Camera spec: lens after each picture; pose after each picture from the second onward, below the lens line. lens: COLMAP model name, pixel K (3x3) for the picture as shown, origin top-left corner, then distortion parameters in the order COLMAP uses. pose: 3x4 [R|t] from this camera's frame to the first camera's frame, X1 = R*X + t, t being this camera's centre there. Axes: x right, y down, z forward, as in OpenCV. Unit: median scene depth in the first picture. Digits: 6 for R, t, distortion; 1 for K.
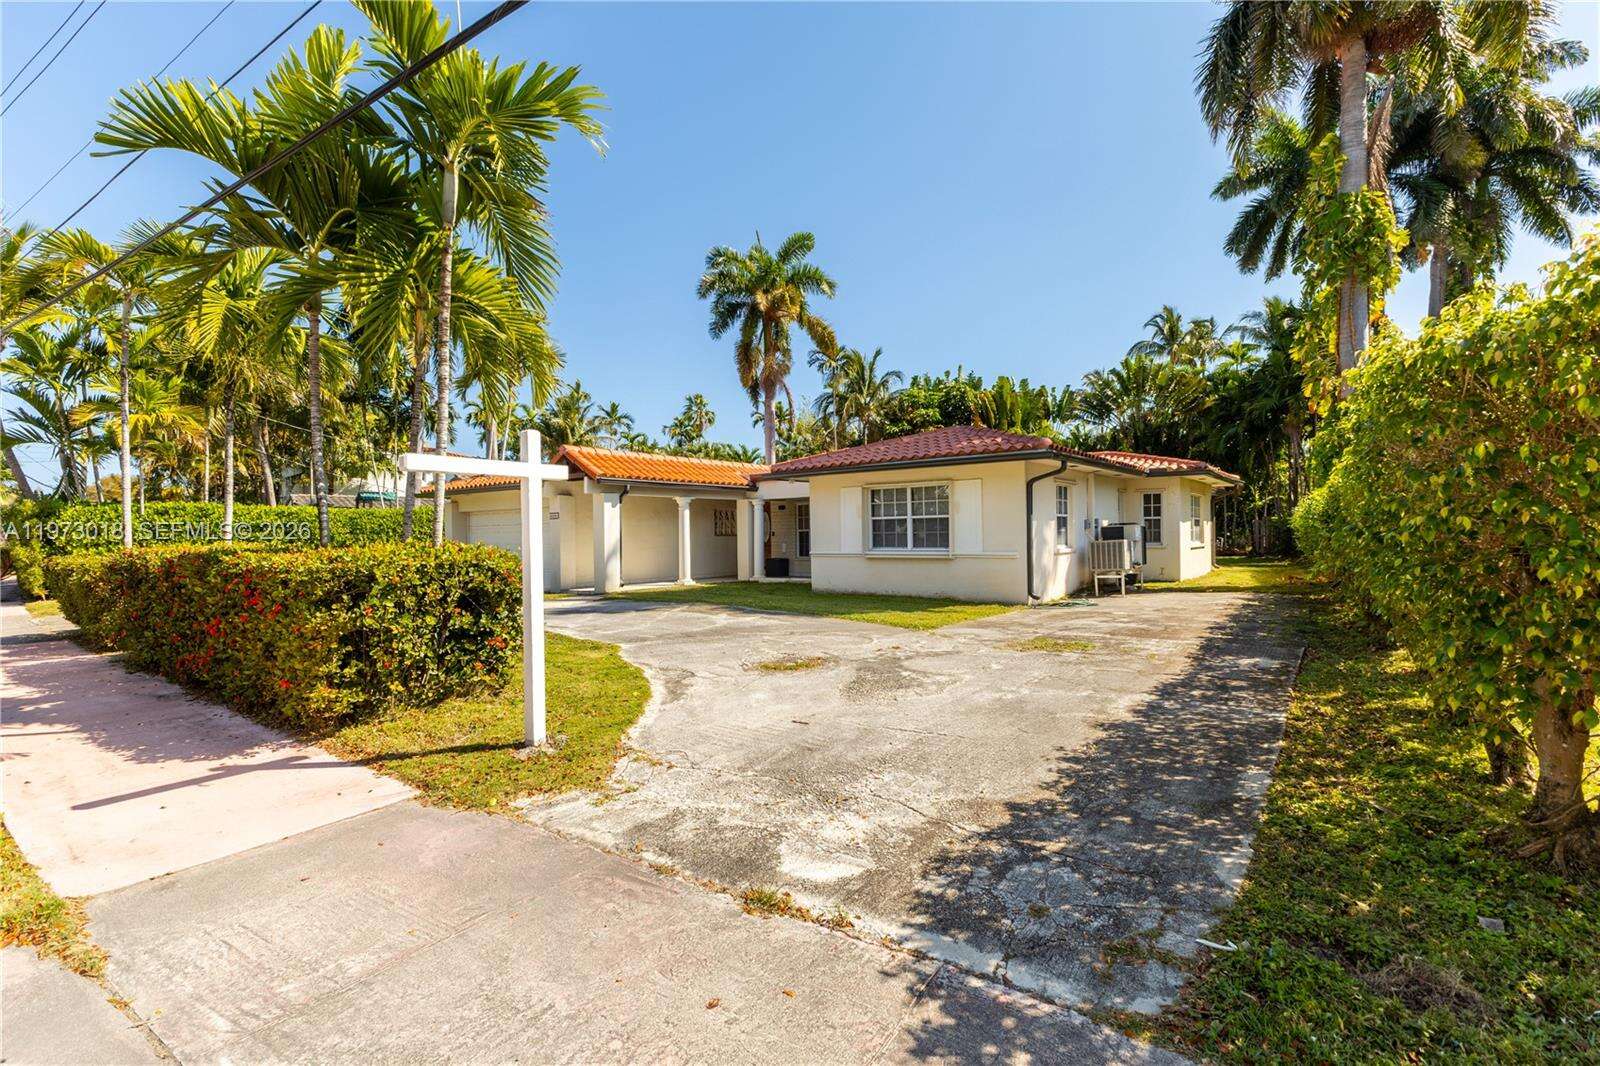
lens RADIAL K [[719.9, 0, 803.9], [0, 719.9, 526.7], [0, 0, 1]] dist [-0.000309, 0.000091]
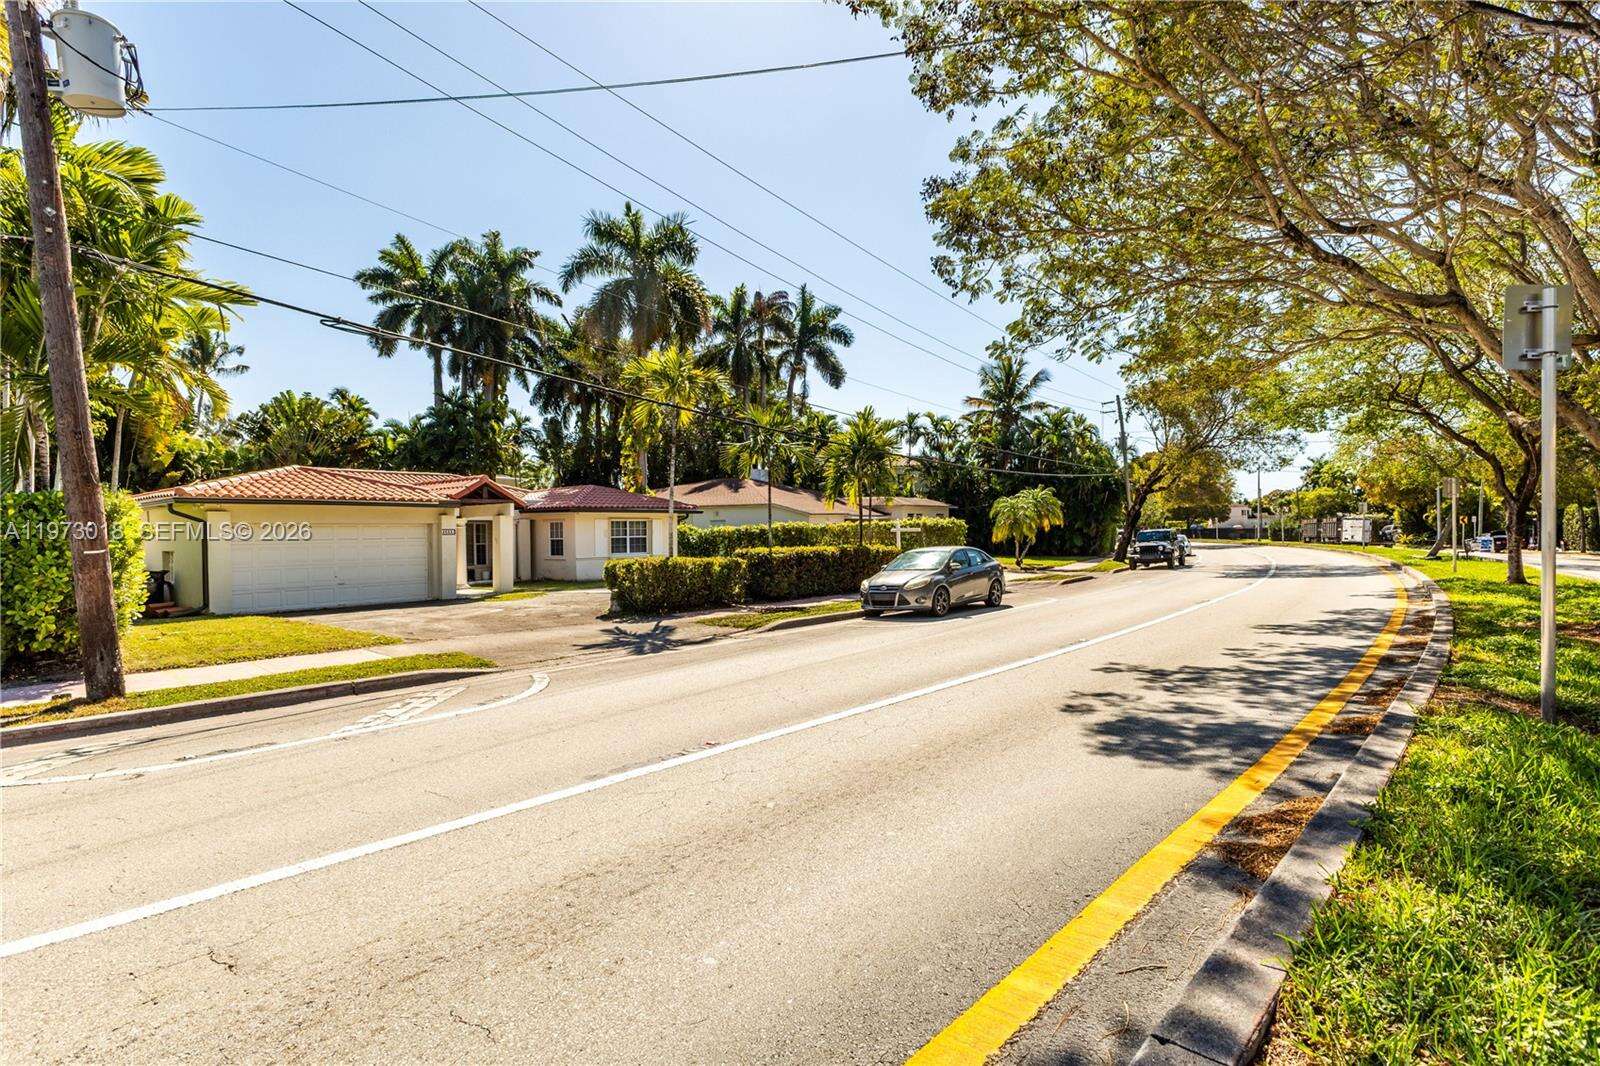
lens RADIAL K [[773.7, 0, 800.0], [0, 773.7, 533.0], [0, 0, 1]] dist [0.002805, -0.014458]
pose [[0.010395, 0.013588, 0.999854, -0.827825], [0.002963, 0.999903, -0.013619, 0.002508], [-0.999942, 0.003105, 0.010354, 0.226207]]
